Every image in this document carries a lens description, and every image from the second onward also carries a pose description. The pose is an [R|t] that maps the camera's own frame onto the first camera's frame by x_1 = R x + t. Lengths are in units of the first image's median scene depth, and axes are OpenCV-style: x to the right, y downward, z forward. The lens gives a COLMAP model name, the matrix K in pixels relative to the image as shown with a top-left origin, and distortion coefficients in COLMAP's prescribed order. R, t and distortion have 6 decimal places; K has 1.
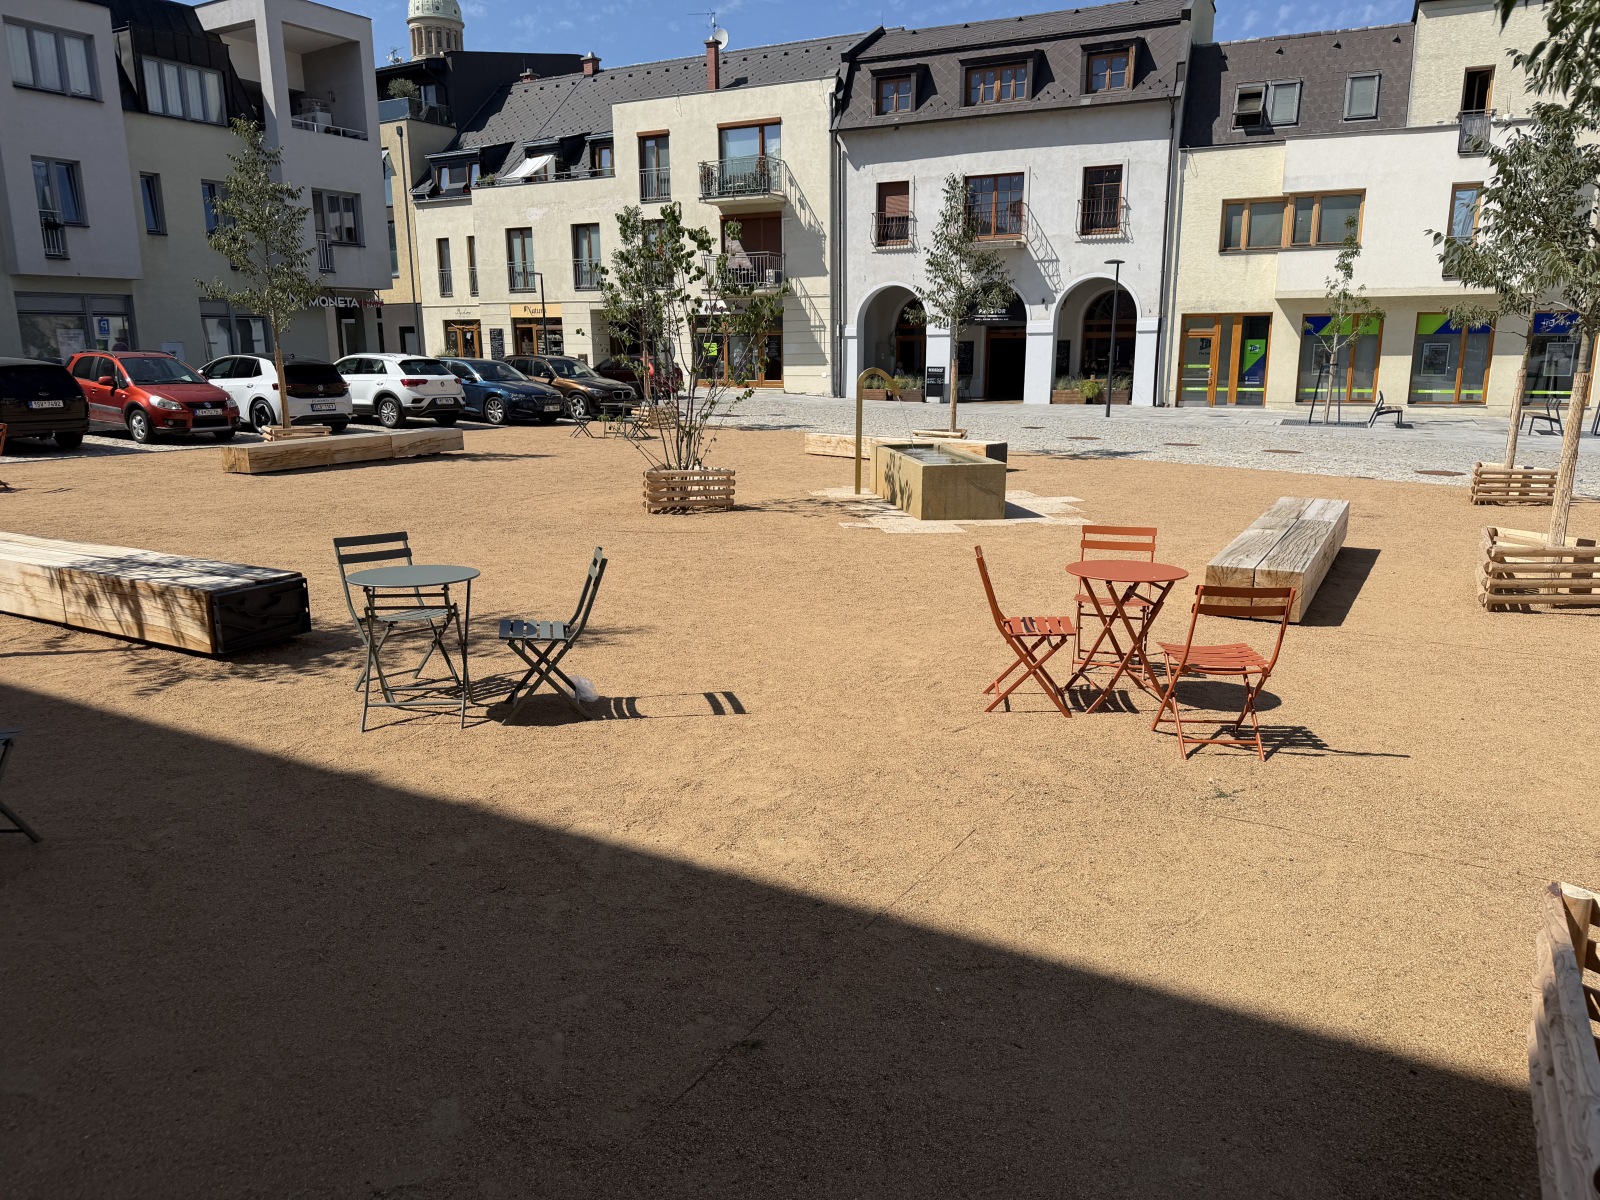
lens RADIAL K [[1134.7, 0, 783.7], [0, 1134.7, 601.9], [0, 0, 1]] dist [0.039748, -0.053727]
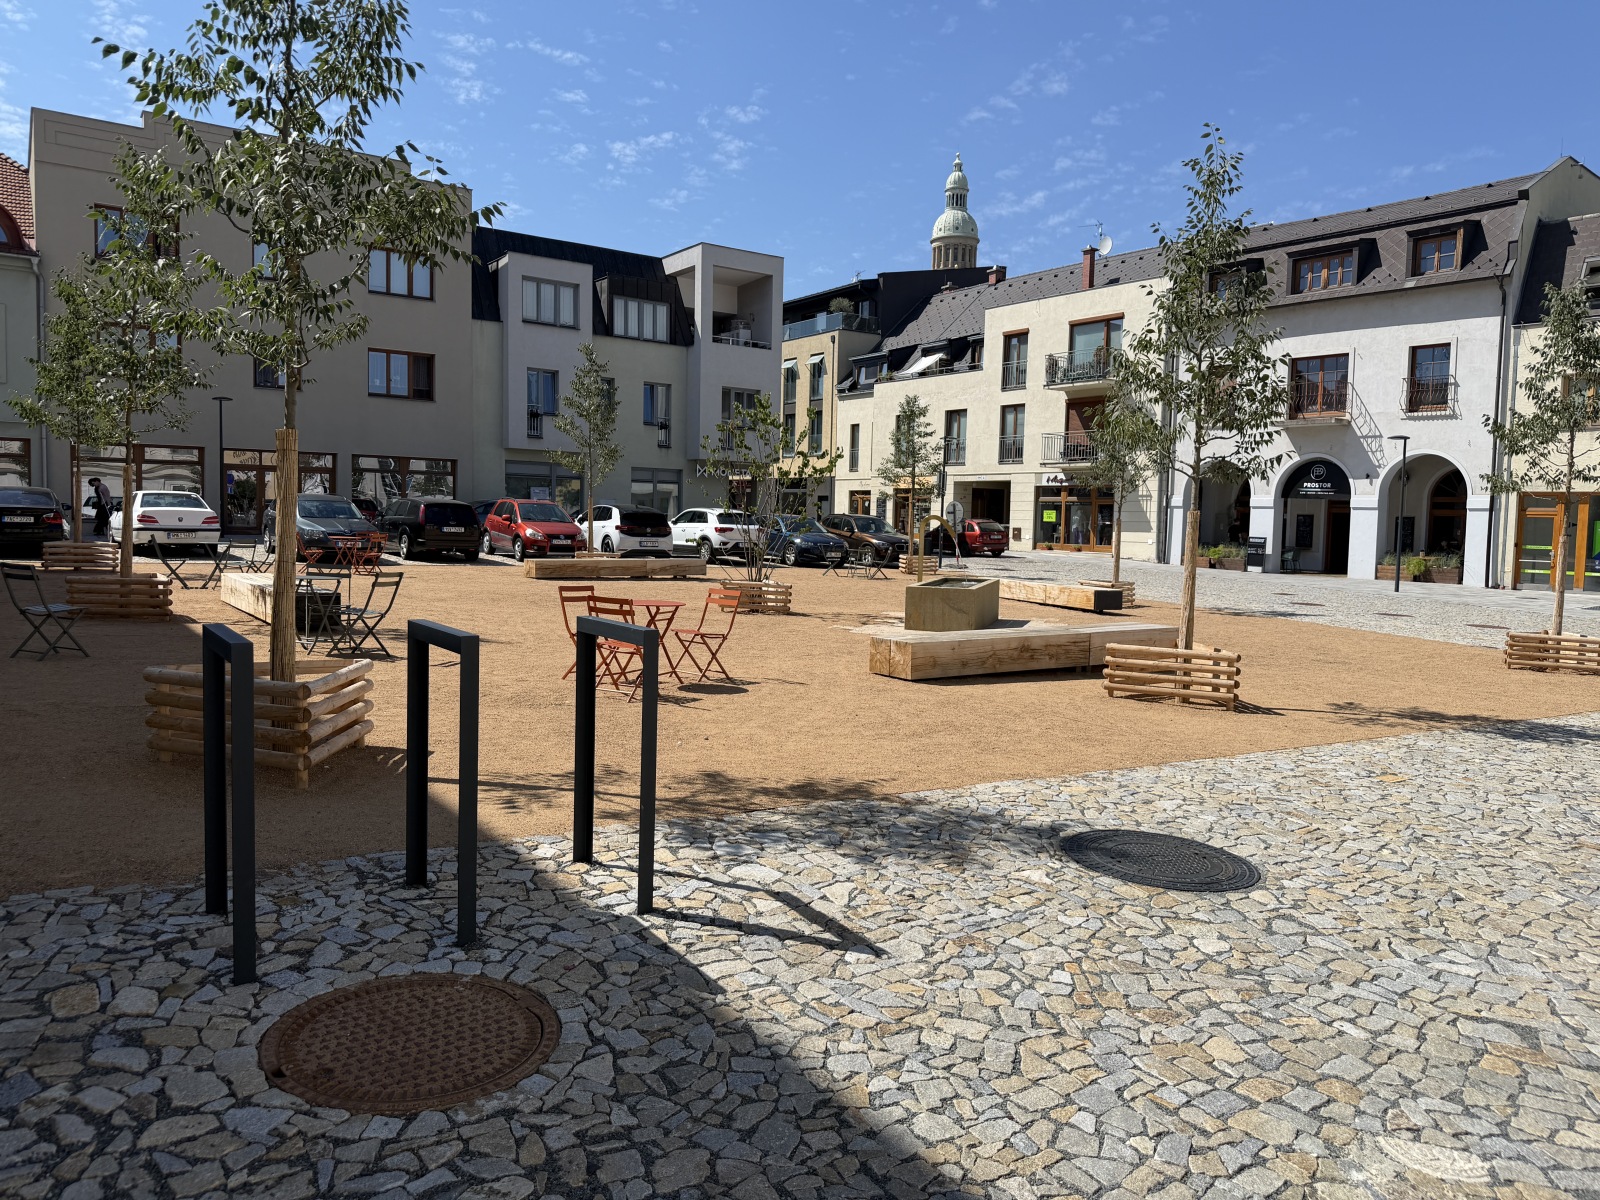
lens RADIAL K [[1107.5, 0, 800.0], [0, 1107.5, 600.0], [0, 0, 1]] dist [0.118497, -0.152680]
pose [[0.909444, 0.058248, -0.411728, 0.194643], [-0.119746, 0.984883, -0.125169, 0.024027], [0.398213, 0.163137, 0.902670, -0.065615]]
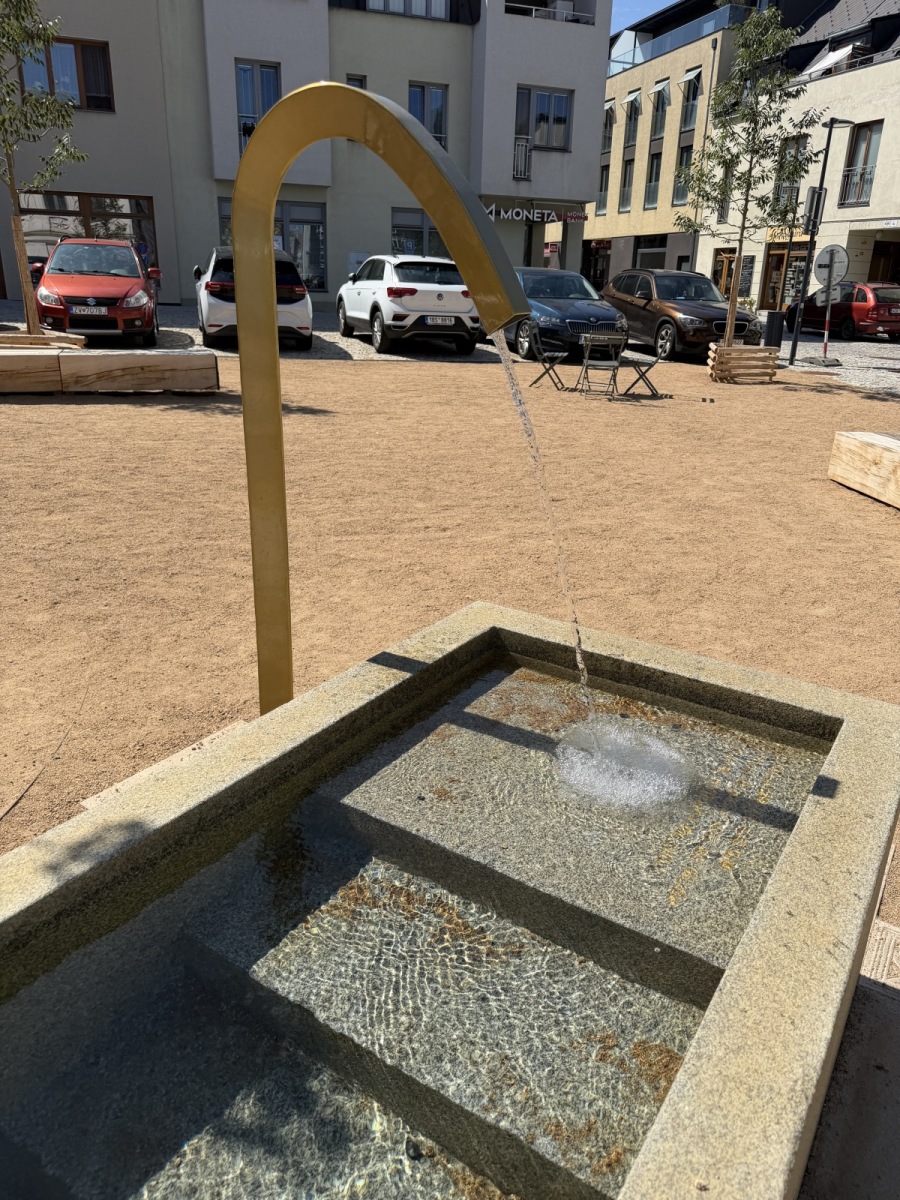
lens RADIAL K [[851.0, 0, 465.3], [0, 851.0, 602.4], [0, 0, 1]] dist [0.039748, -0.053727]
pose [[0.764752, 0.252616, -0.592739, 0.071670], [-0.175575, 0.966828, 0.185520, -0.072798], [0.619942, -0.037806, 0.783737, 0.393770]]
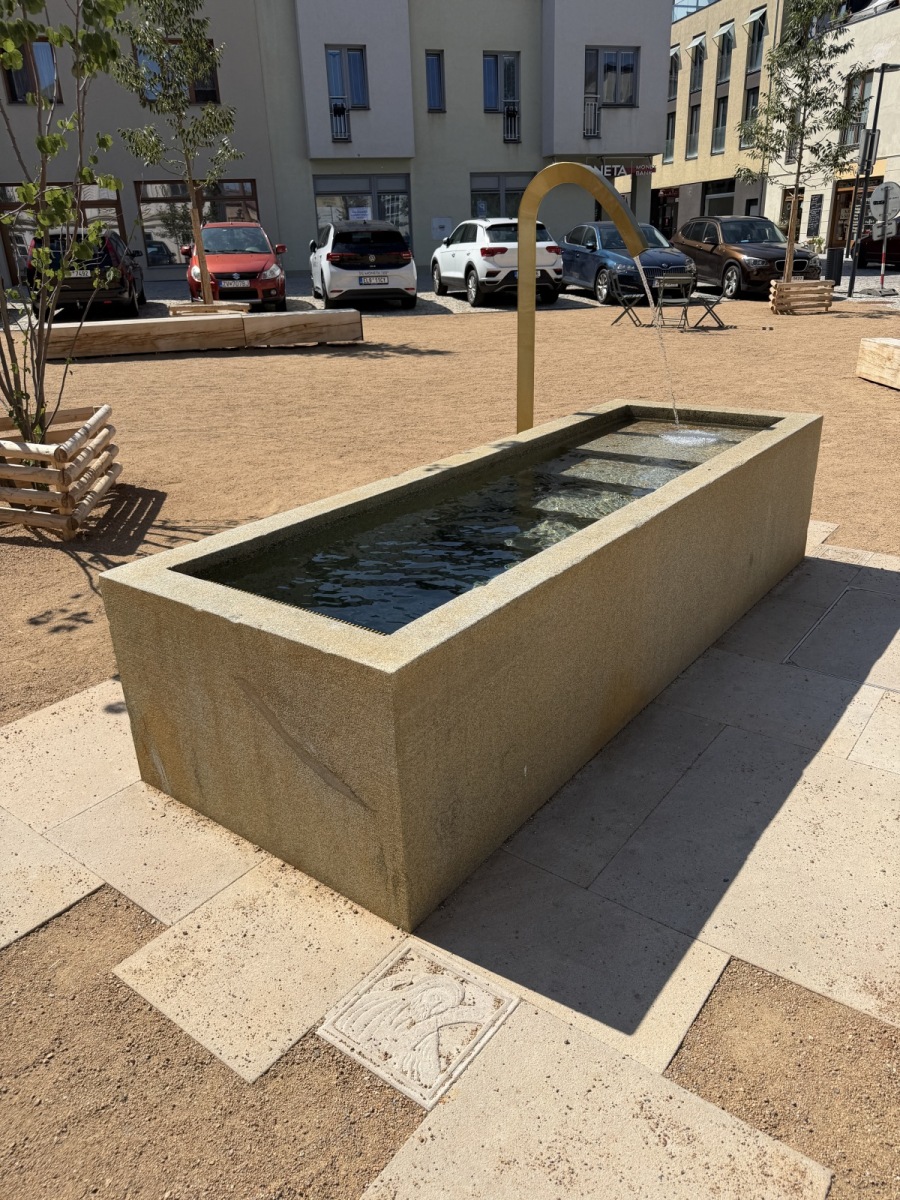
lens RADIAL K [[856.1, 0, 468.1], [0, 856.1, 602.8], [0, 0, 1]] dist [0.005339, 0.001149]
pose [[0.721963, 0.254530, -0.643416, 0.107114], [-0.127862, 0.962945, 0.237462, -0.060062], [0.680015, -0.089171, 0.727755, 0.335751]]
